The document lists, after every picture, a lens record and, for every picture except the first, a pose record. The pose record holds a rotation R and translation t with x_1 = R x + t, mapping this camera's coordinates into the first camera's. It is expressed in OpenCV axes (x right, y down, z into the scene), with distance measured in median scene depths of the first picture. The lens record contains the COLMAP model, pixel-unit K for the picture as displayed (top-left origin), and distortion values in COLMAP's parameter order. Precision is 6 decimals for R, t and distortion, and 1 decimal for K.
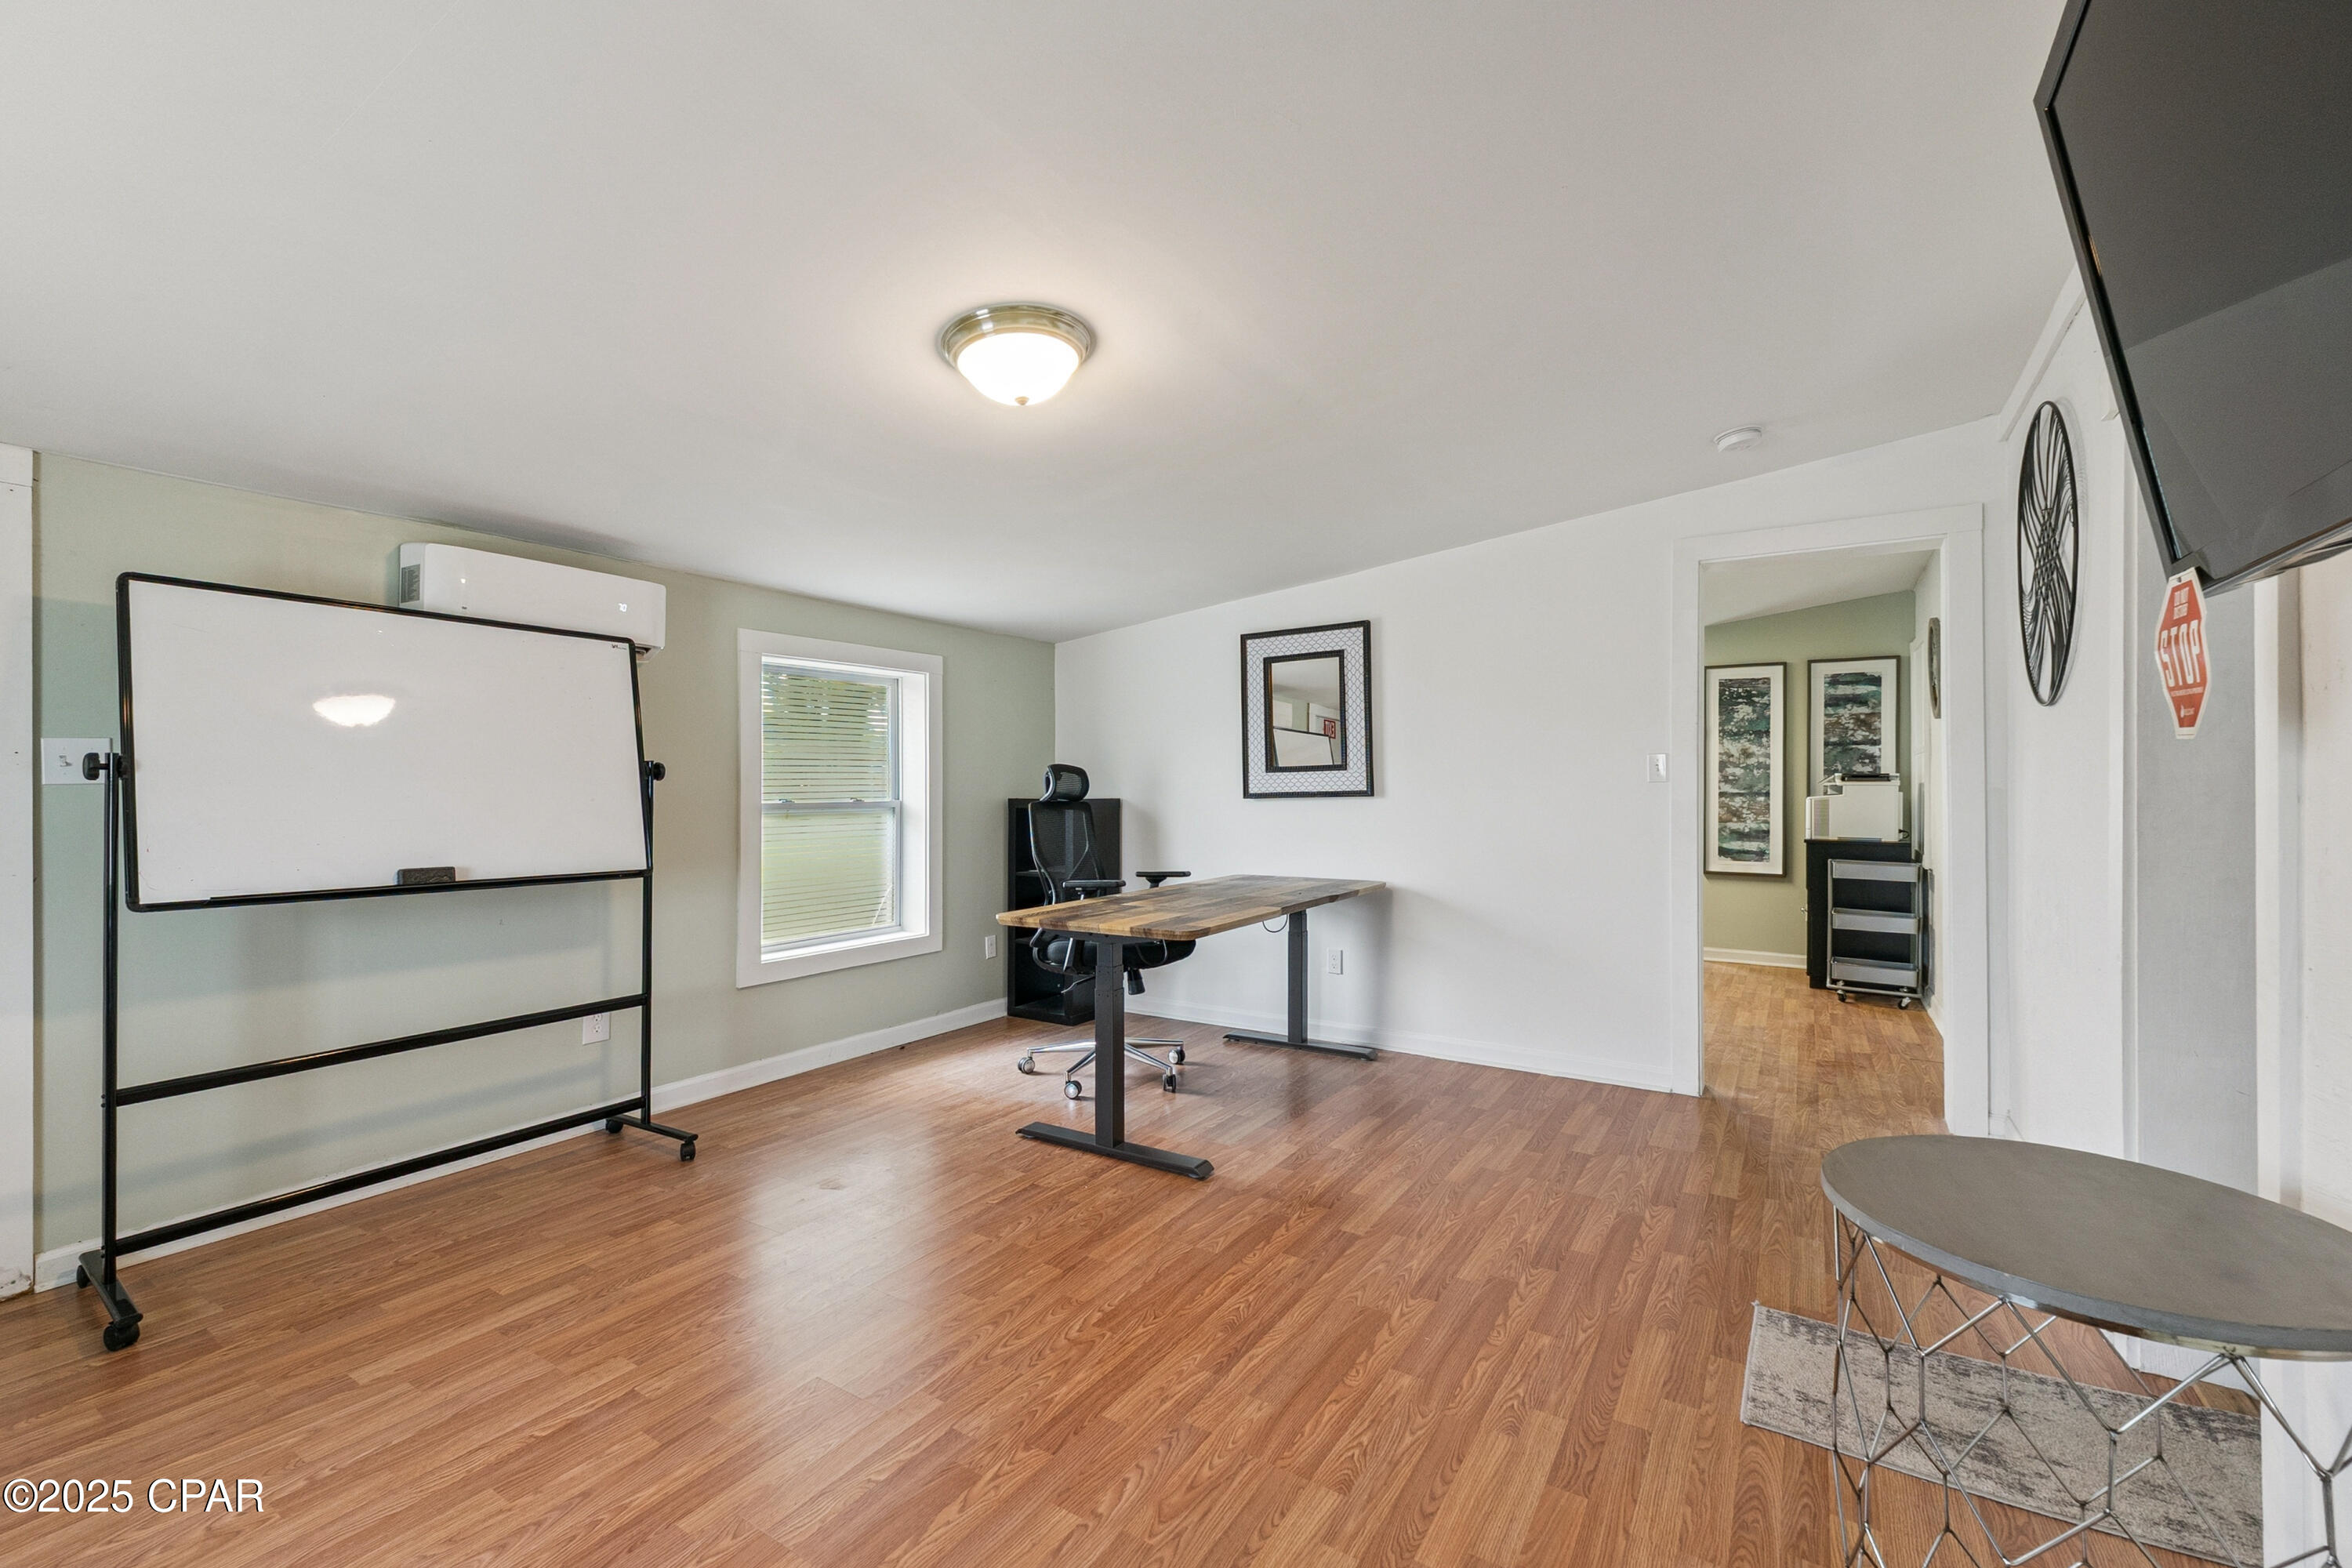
lens RADIAL K [[999.1, 0, 1178.5], [0, 999.1, 794.4], [0, 0, 1]] dist [0.002380, 0.000380]
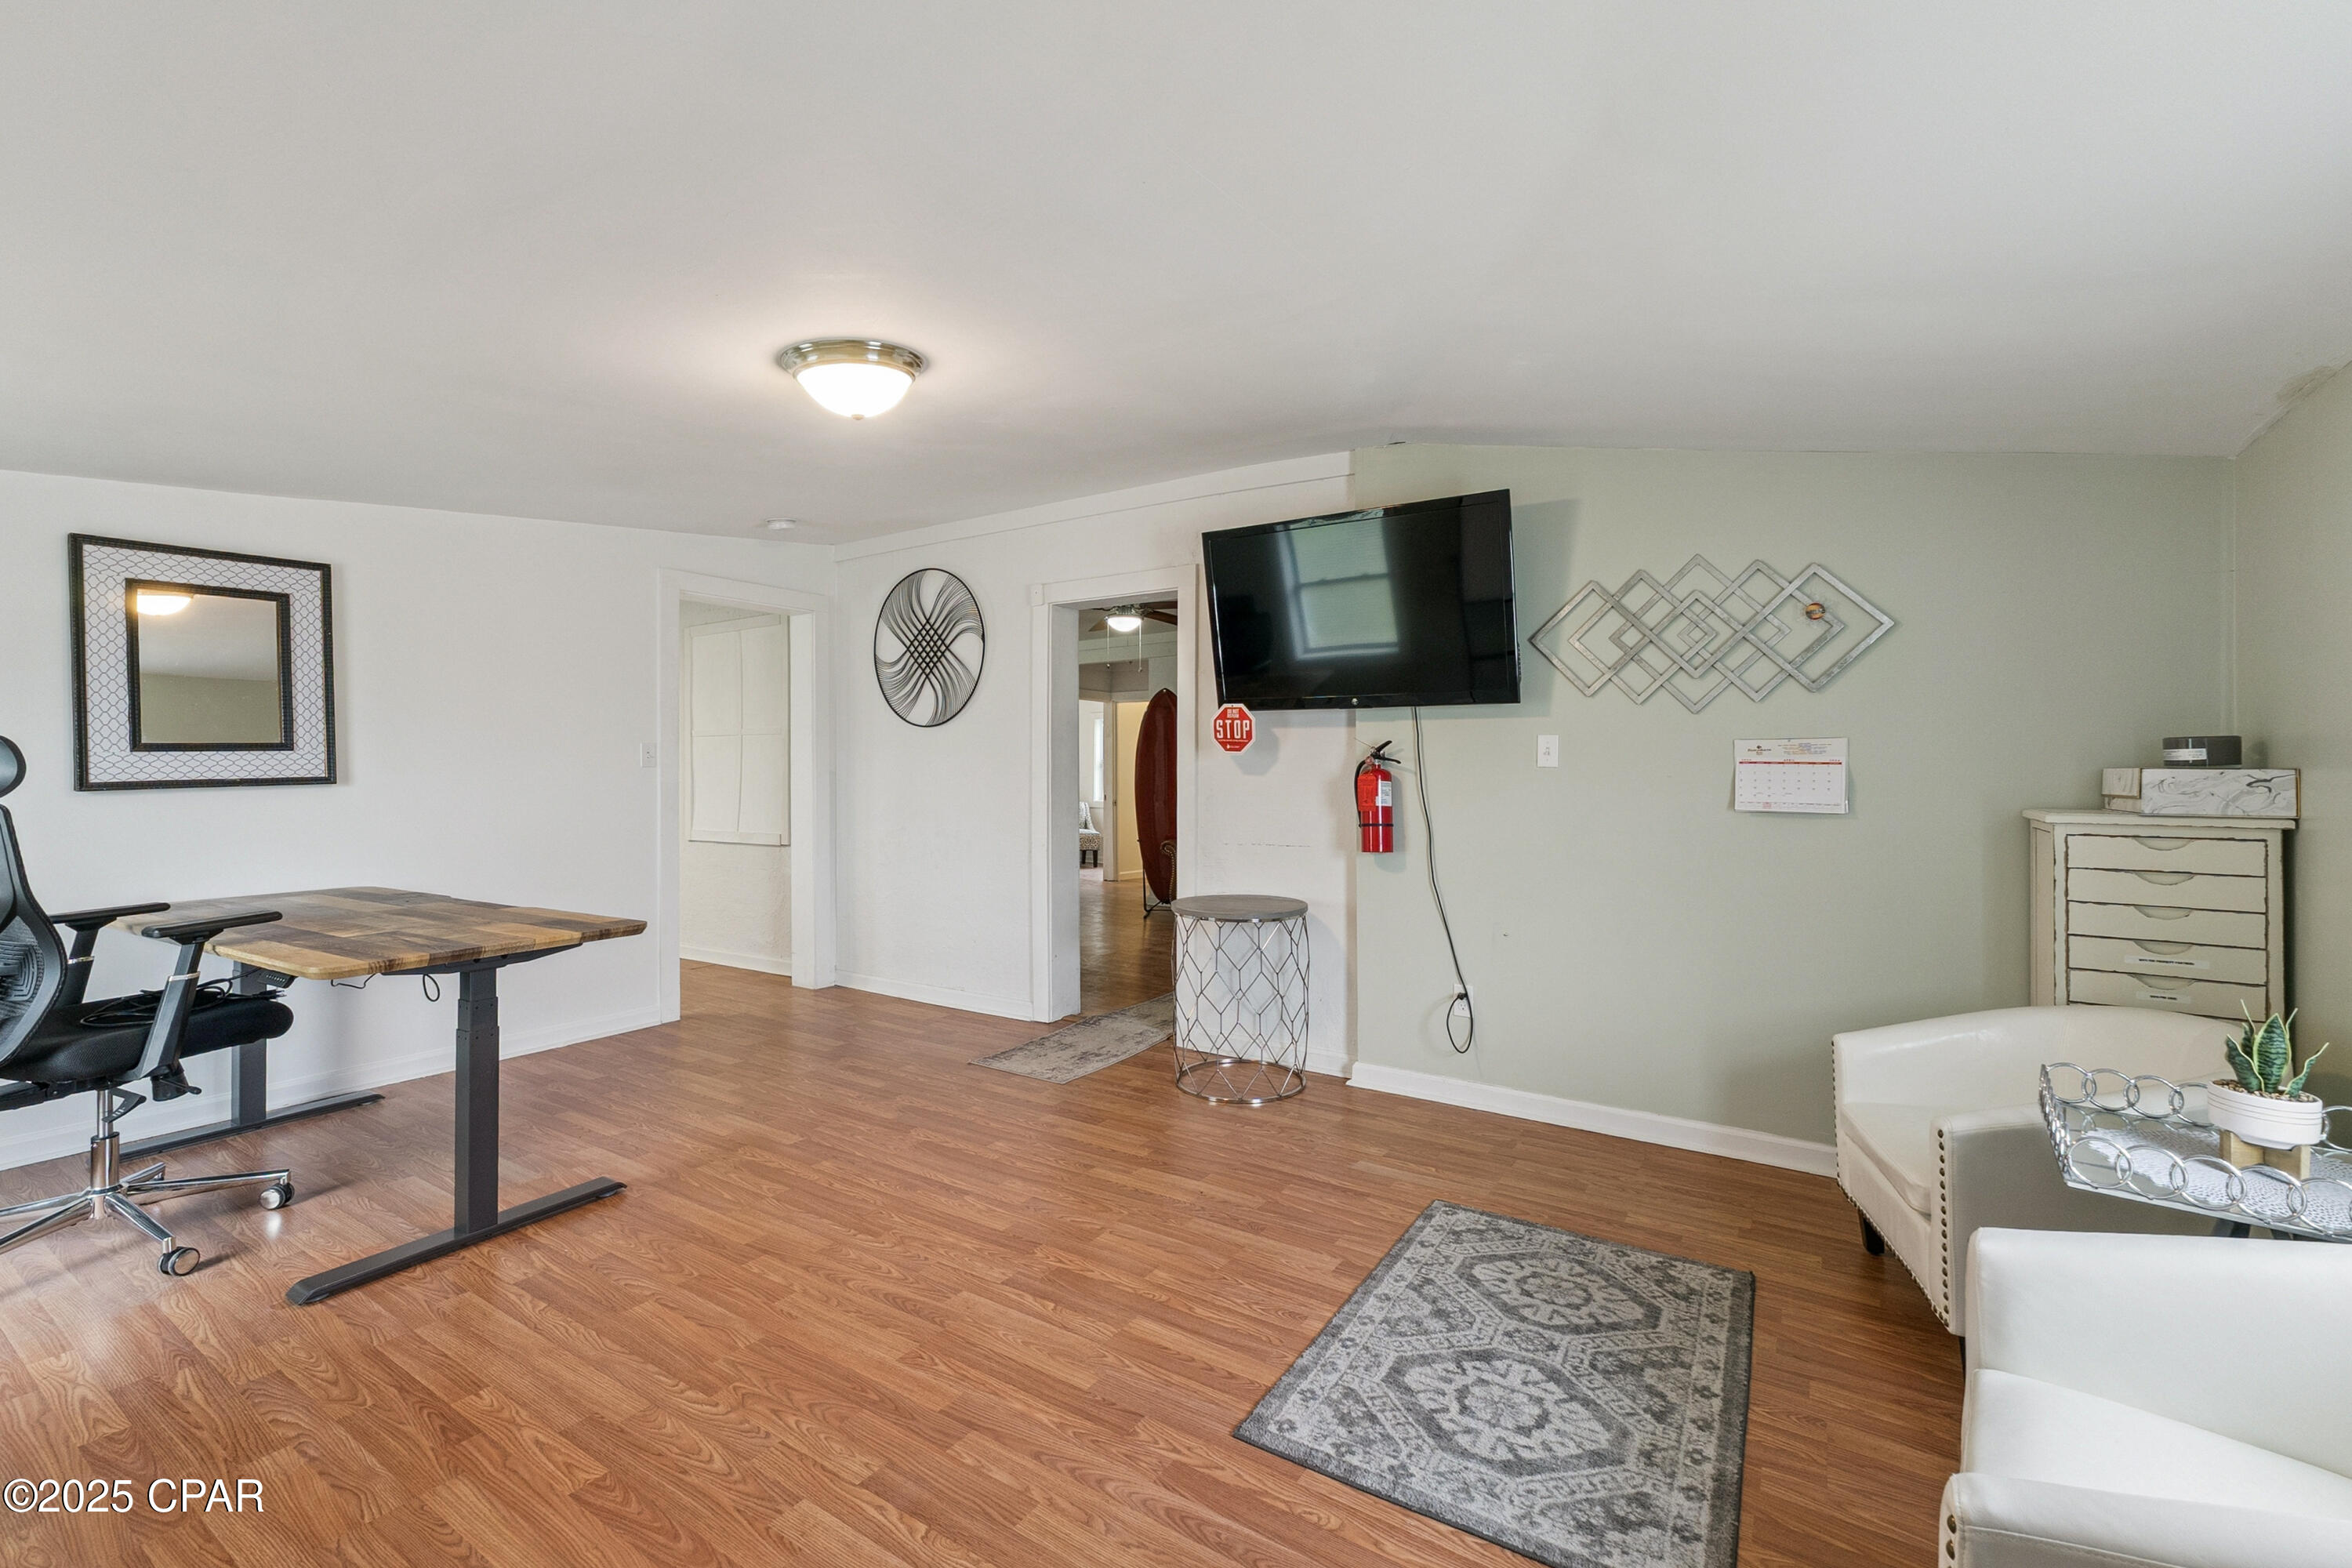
lens RADIAL K [[975.0, 0, 1187.7], [0, 975.0, 781.2], [0, 0, 1]] dist [0.002365, 0.000268]
pose [[0.006215, -0.013699, 0.999887, -0.921634], [0.009830, 0.999859, 0.013637, -0.006470], [-0.999932, 0.009744, 0.006349, 0.480590]]
